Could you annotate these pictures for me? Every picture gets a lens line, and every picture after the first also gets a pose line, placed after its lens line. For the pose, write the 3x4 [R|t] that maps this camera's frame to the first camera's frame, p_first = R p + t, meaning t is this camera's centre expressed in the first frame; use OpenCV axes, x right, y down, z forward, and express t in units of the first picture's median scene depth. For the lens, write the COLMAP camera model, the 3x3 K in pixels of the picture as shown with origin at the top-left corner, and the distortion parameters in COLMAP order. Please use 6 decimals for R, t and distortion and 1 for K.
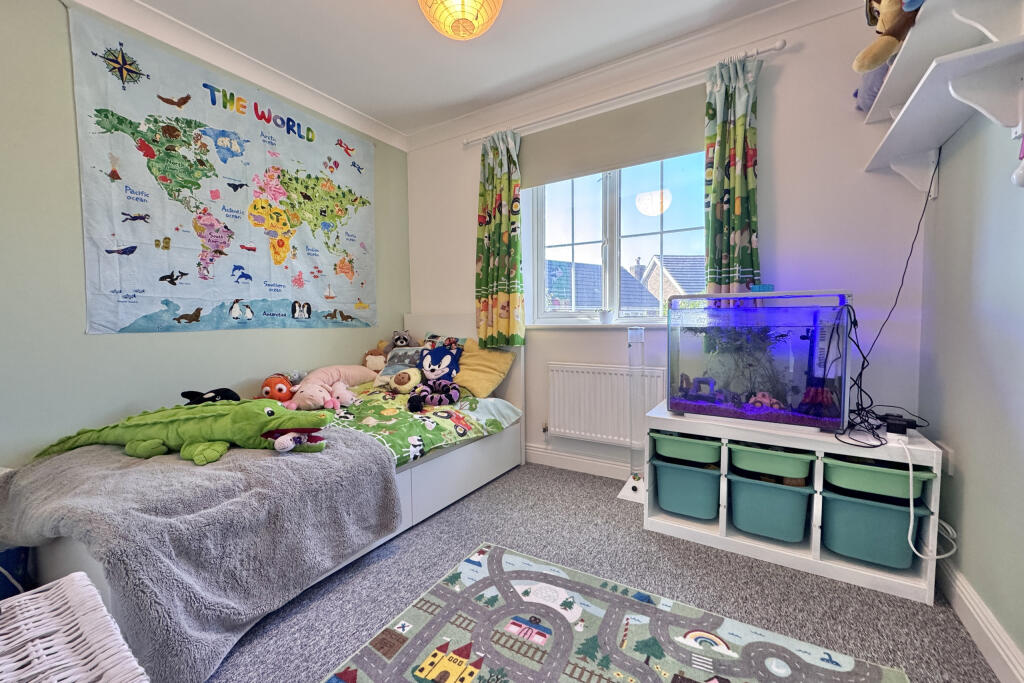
lens RADIAL K [[403.1, 0, 508.5], [0, 403.1, 341.6], [0, 0, 1]] dist [-0.000867, -0.000026]
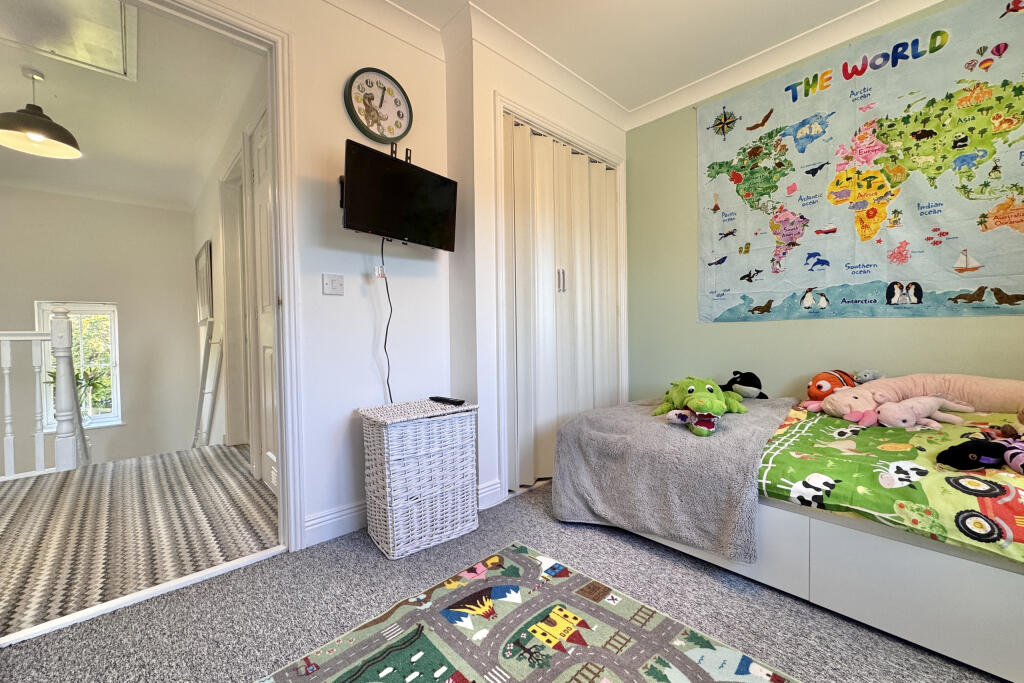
lens RADIAL K [[403.1, 0, 511.1], [0, 403.1, 340.5], [0, 0, 1]] dist [-0.000867, -0.000026]
pose [[-0.241856, 0.040092, -0.969484, 0.462677], [-0.033149, 0.998221, 0.049550, -0.003899], [0.969746, 0.044121, -0.240097, 0.564408]]
